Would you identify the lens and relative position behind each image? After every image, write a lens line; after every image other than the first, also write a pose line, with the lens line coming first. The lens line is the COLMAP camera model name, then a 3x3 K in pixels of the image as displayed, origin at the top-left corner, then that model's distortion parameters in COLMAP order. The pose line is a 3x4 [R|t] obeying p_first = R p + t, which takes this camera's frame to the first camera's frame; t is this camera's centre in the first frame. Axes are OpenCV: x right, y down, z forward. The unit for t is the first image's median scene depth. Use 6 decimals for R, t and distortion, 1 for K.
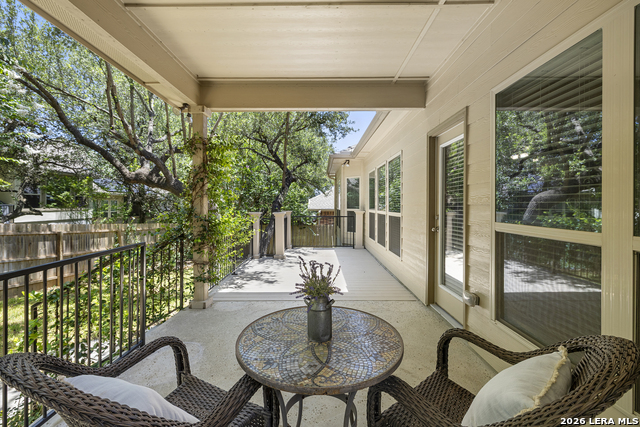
lens RADIAL K [[273.2, 0, 319.1], [0, 273.2, 206.6], [0, 0, 1]] dist [-0.000271, 0.000407]
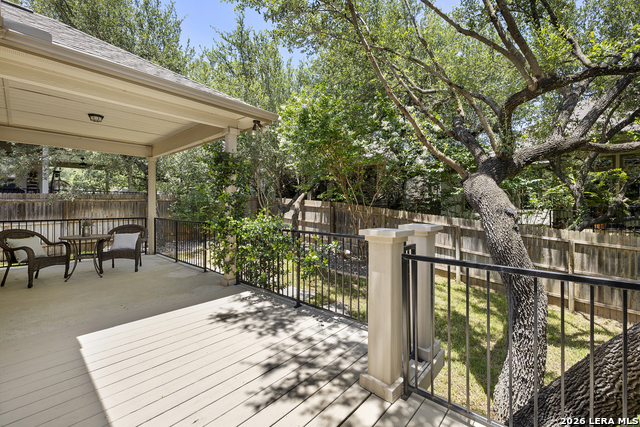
lens RADIAL K [[273.2, 0, 320.7], [0, 273.2, 209.3], [0, 0, 1]] dist [-0.000271, 0.000407]
pose [[-0.657511, 0.004981, -0.753428, 0.116726], [-0.007952, 0.999877, 0.013549, -0.001511], [0.753403, 0.014900, -0.657390, 1.094985]]
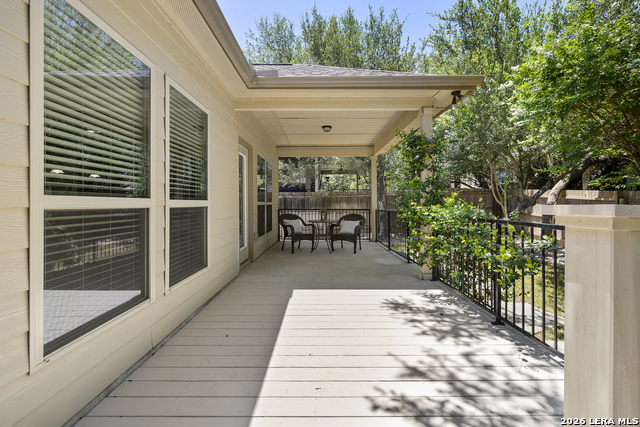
lens RADIAL K [[273.2, 0, 320.4], [0, 273.2, 208.5], [0, 0, 1]] dist [-0.000271, 0.000407]
pose [[-0.999983, -0.001472, -0.005573, 0.003123], [-0.001556, 0.999886, 0.015027, 0.025984], [0.005550, 0.015035, -0.999872, 1.103271]]
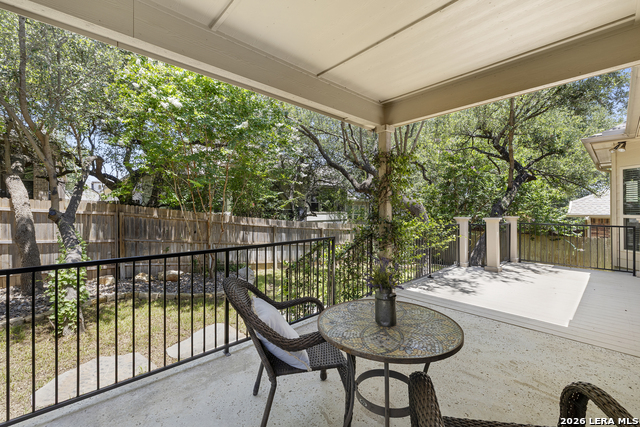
lens RADIAL K [[273.2, 0, 319.2], [0, 273.2, 210.9], [0, 0, 1]] dist [-0.000271, 0.000407]
pose [[0.681864, 0.002891, -0.731474, 0.099770], [-0.002883, 0.999995, 0.001265, -0.000683], [0.731474, 0.001246, 0.681869, -0.001136]]
